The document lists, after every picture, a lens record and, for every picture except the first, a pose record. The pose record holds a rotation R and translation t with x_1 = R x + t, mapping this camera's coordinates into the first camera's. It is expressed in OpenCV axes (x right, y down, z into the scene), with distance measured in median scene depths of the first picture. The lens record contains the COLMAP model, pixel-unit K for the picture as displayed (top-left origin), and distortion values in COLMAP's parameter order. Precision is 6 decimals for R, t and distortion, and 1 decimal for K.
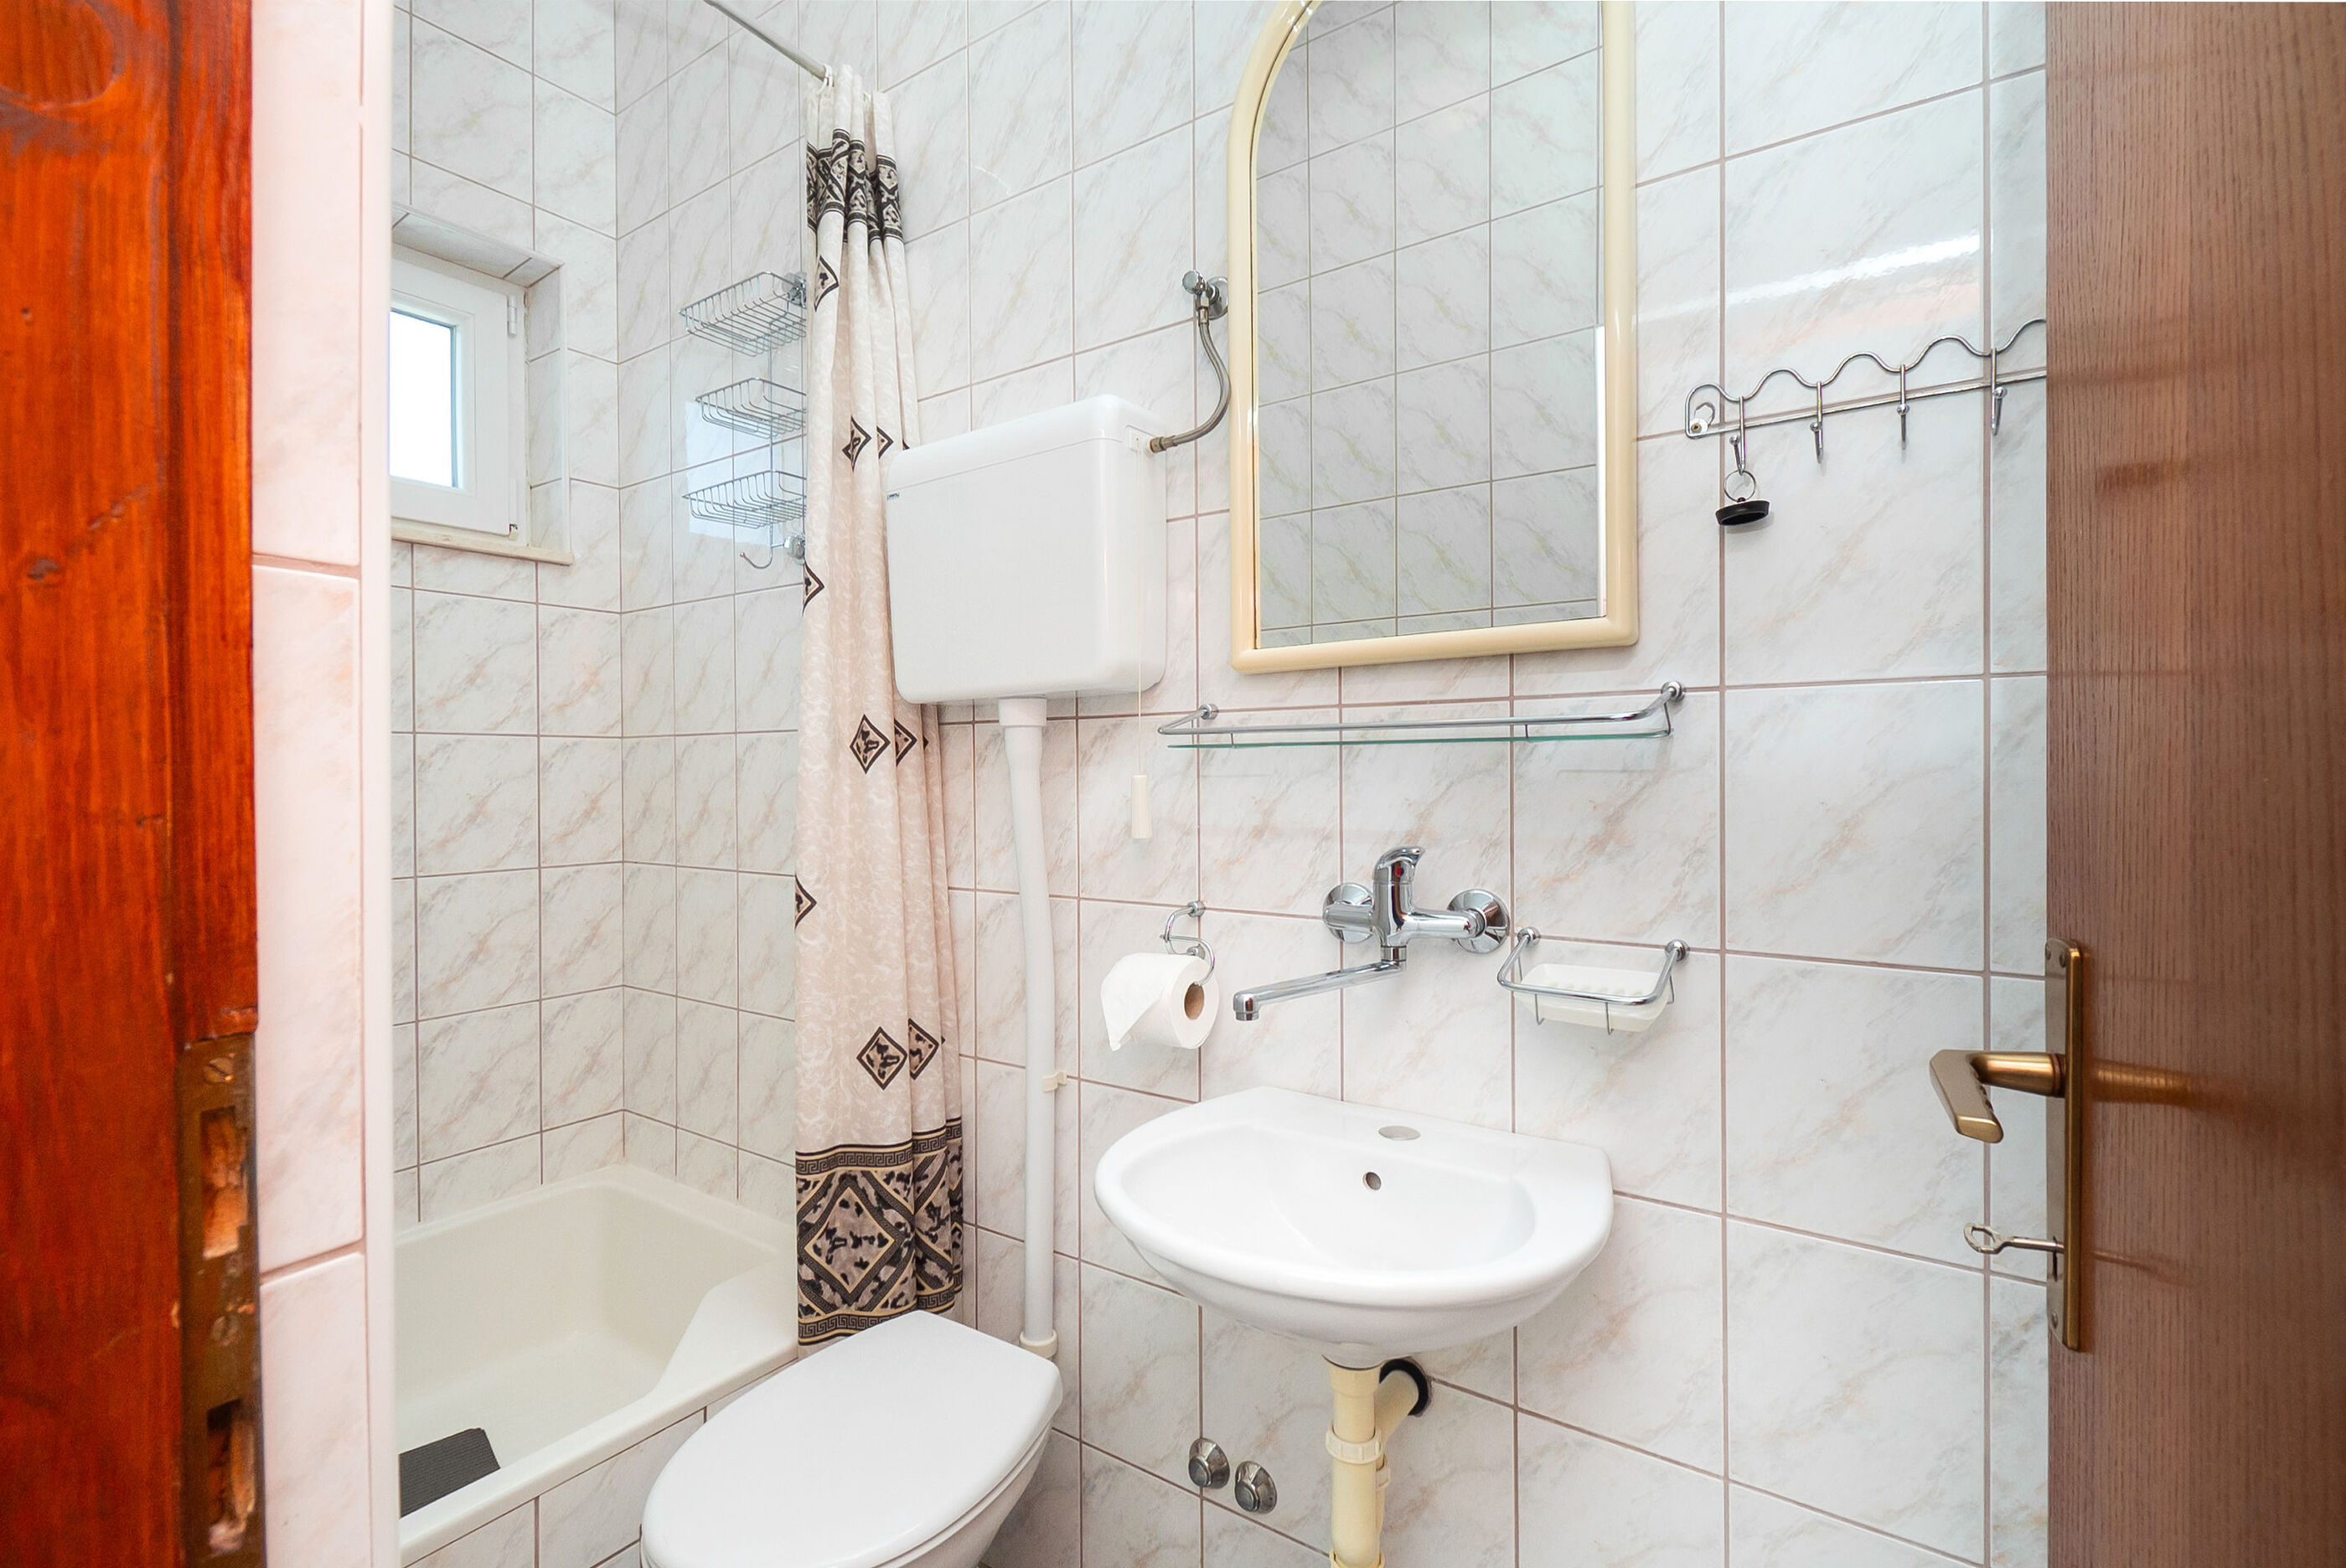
lens RADIAL K [[1067.1, 0, 1223.6], [0, 1067.1, 797.7], [0, 0, 1]] dist [0.011119, -0.013378]
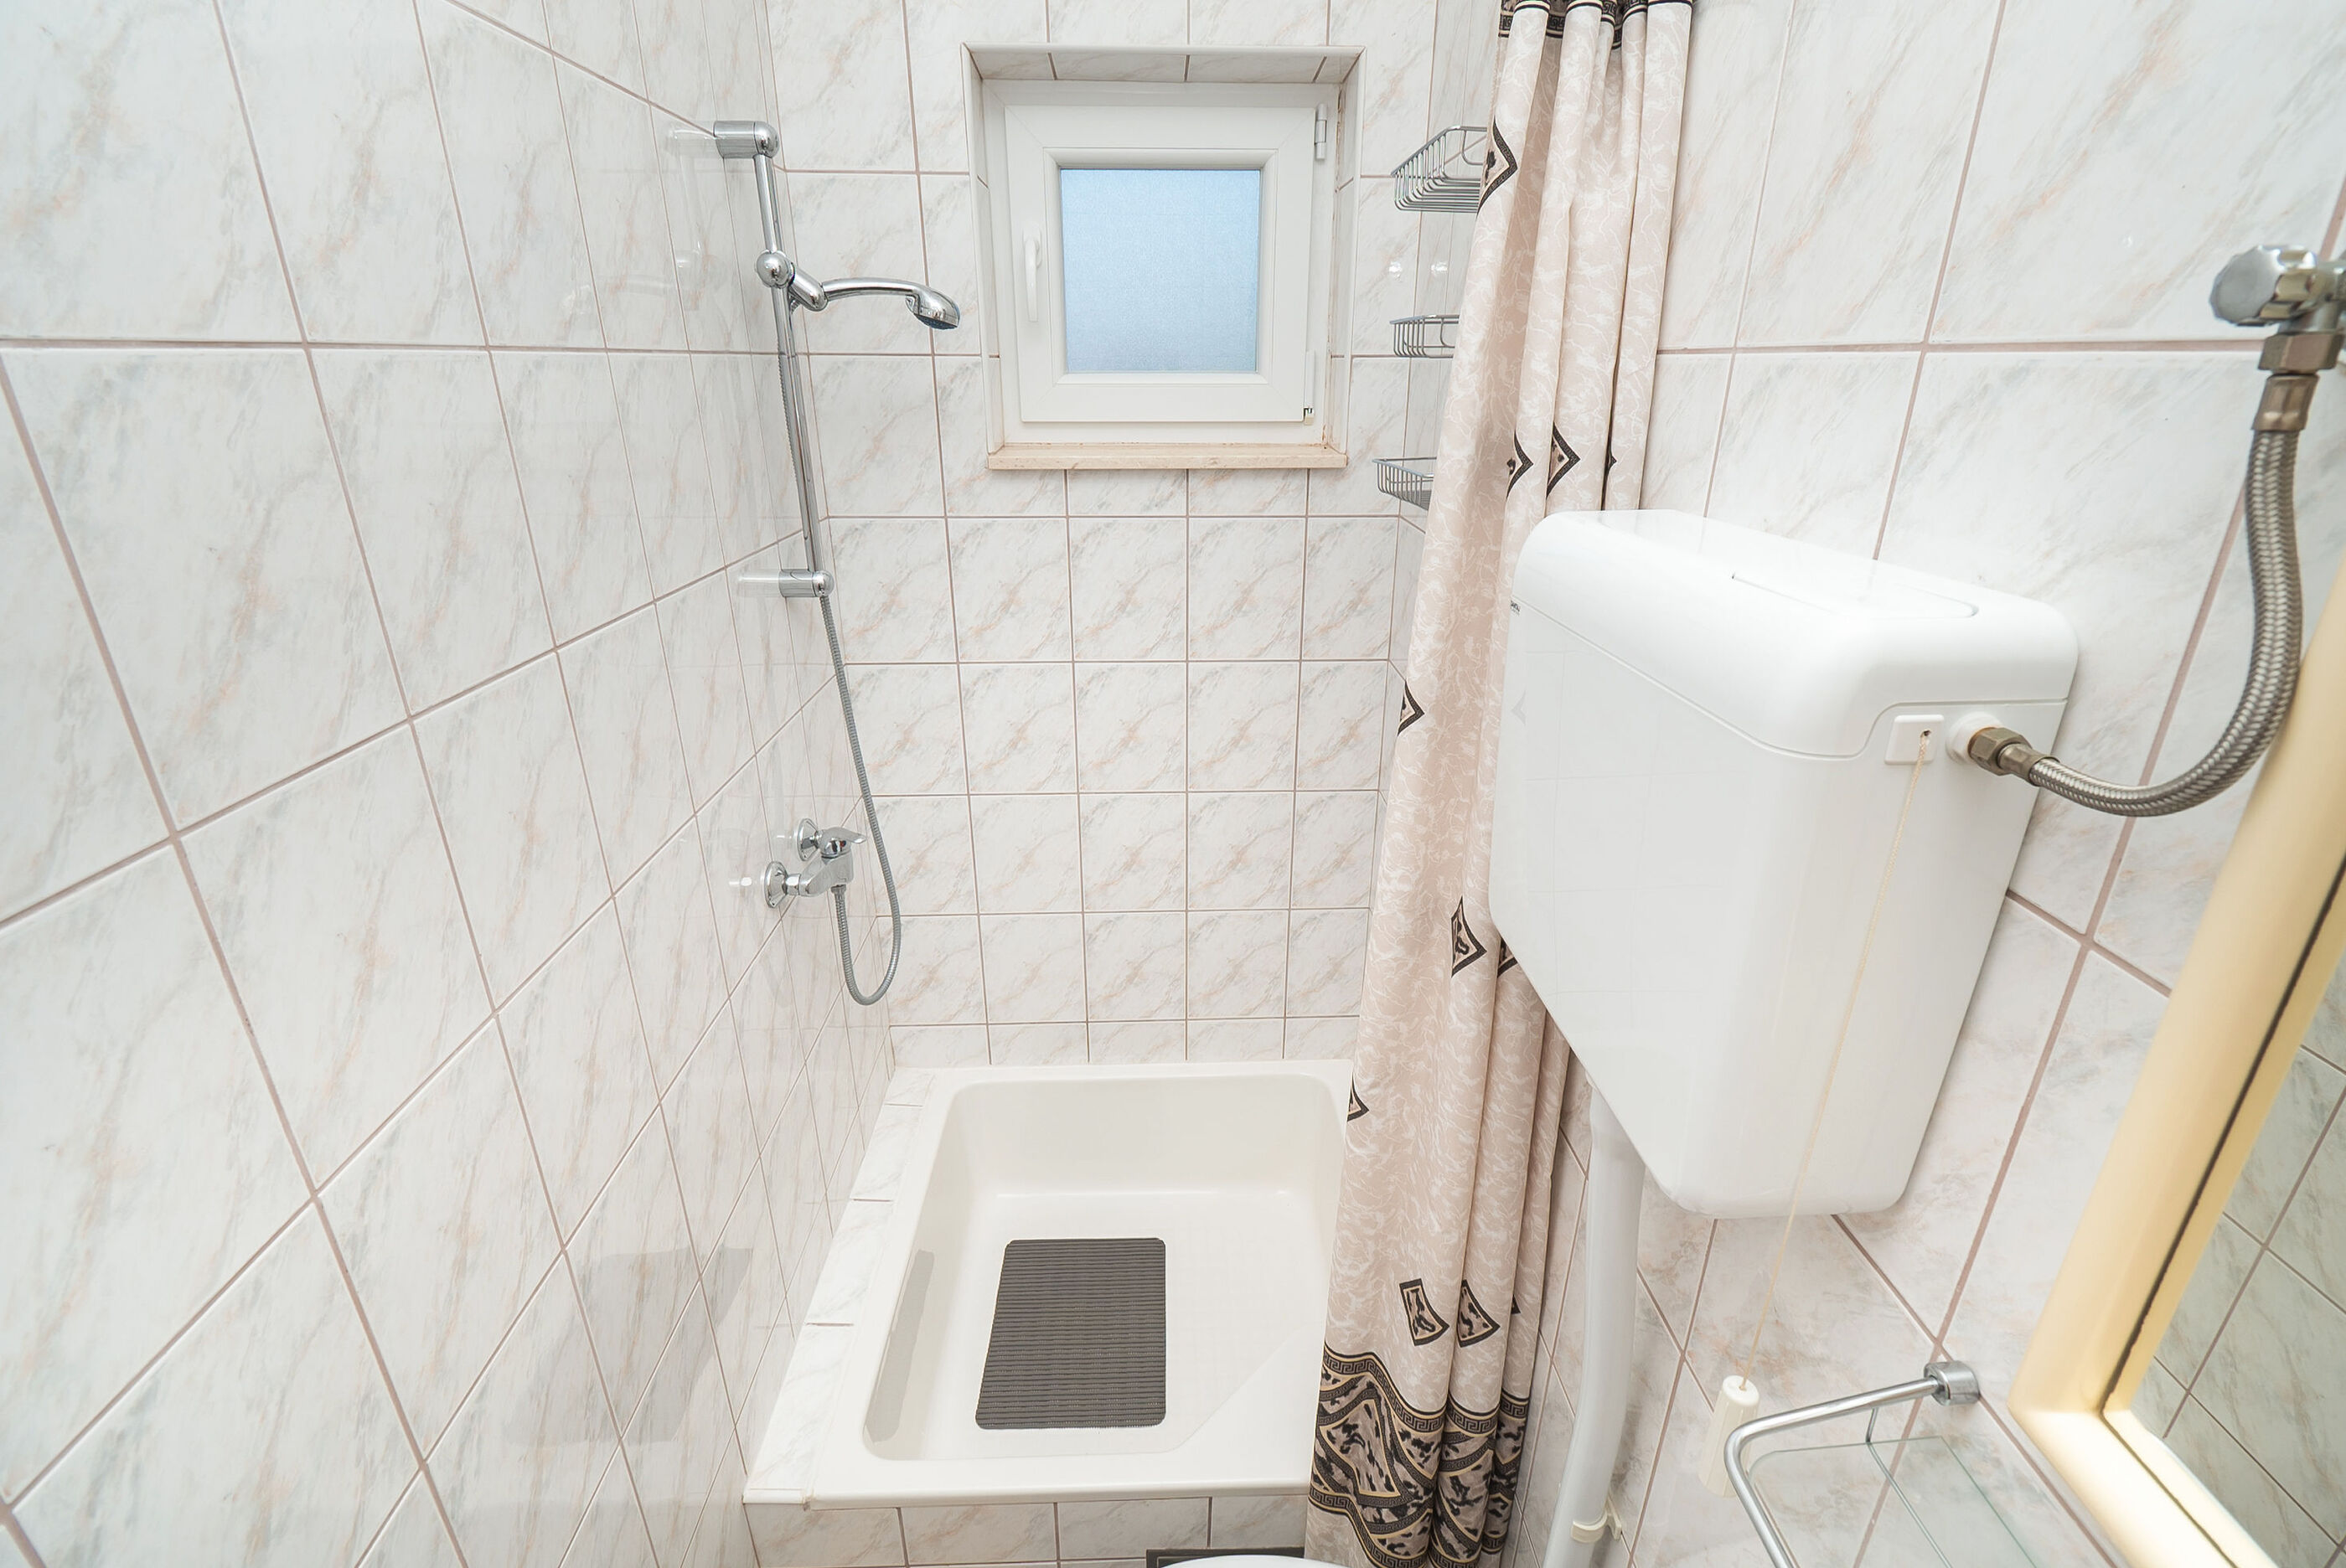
lens RADIAL K [[1073.5, 0, 1136.4], [0, 1073.5, 831.3], [0, 0, 1]] dist [0.000902, -0.000290]
pose [[0.573453, 0.312245, -0.757400, 0.045084], [-0.012919, 0.927849, 0.372732, -0.369300], [0.819137, -0.203959, 0.536112, 0.485203]]
